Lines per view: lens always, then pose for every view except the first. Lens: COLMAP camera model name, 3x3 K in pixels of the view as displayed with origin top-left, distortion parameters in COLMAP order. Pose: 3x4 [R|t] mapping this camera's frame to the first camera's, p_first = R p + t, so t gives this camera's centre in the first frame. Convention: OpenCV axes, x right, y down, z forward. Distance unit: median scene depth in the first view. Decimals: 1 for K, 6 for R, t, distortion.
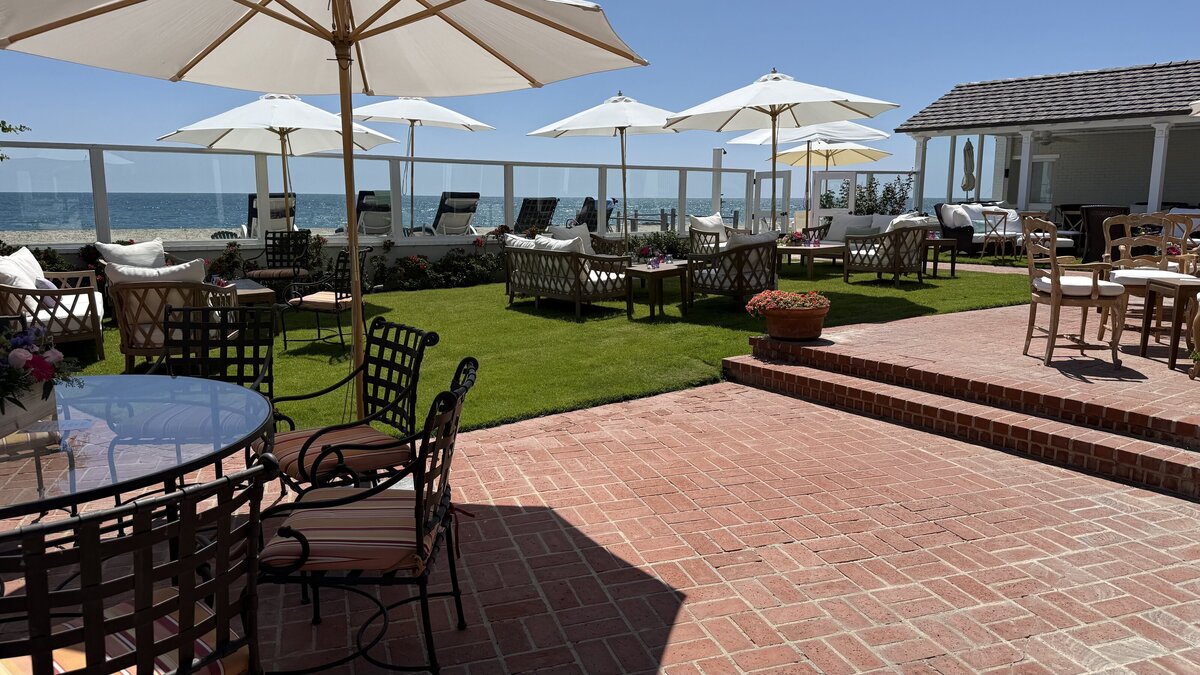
lens RADIAL K [[799.1, 0, 600.0], [0, 799.1, 337.5], [0, 0, 1]] dist [0.176001, -0.438834]
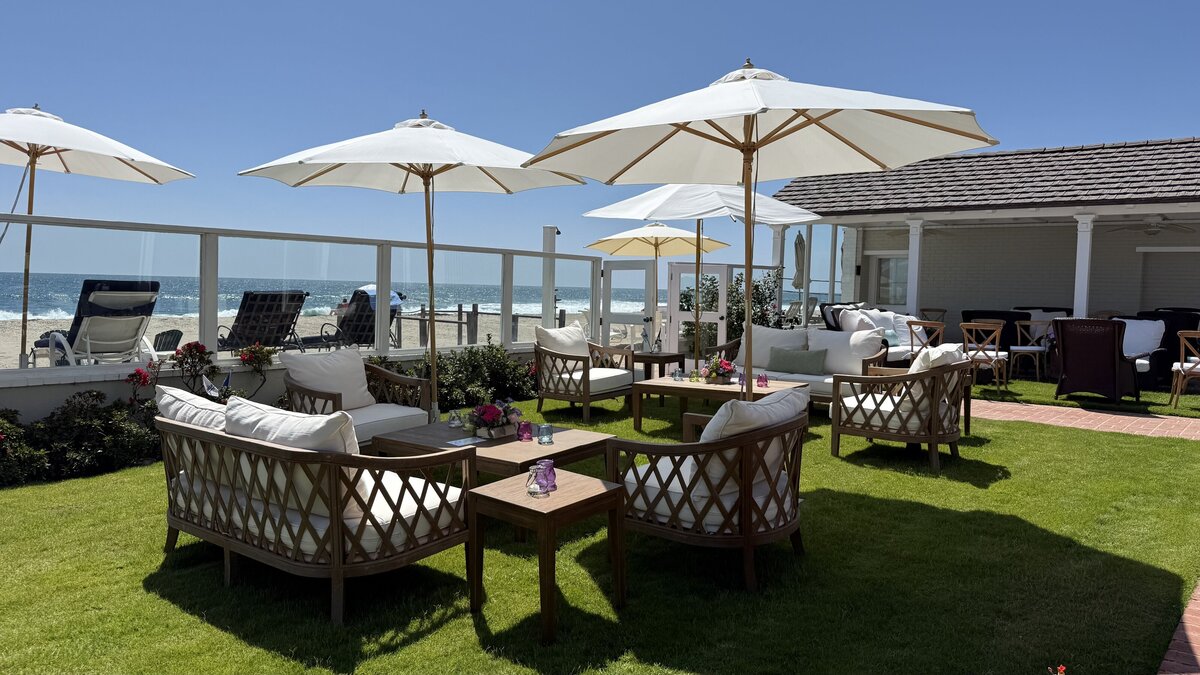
lens RADIAL K [[835.8, 0, 596.6], [0, 835.8, 320.7], [0, 0, 1]] dist [0.096163, -0.189025]
pose [[0.964637, 0.008487, 0.263444, -0.010806], [0.025648, 0.991716, -0.125865, -0.076732], [-0.262330, 0.128171, 0.956428, 0.390147]]
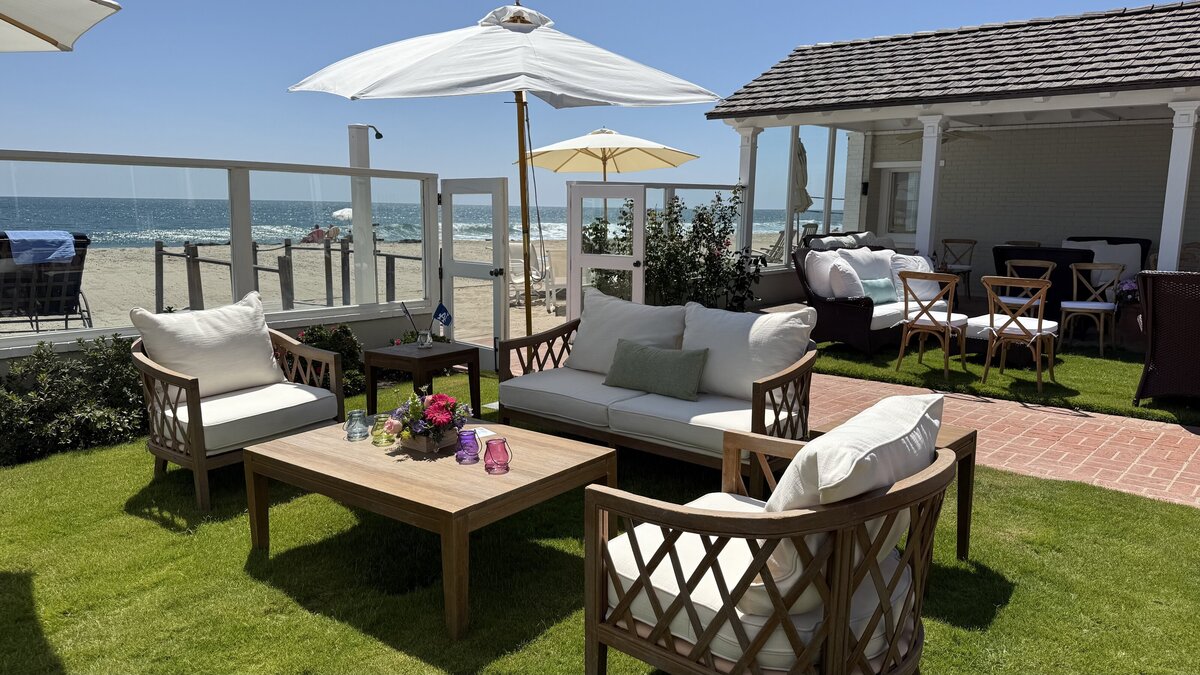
lens RADIAL K [[873.0, 0, 600.0], [0, 873.0, 337.5], [0, 0, 1]] dist [0.027303, -0.037040]
pose [[0.971002, -0.025818, 0.237672, 0.209525], [0.031345, 0.999318, -0.019507, -0.131861], [-0.237006, 0.026391, 0.971150, 0.641121]]
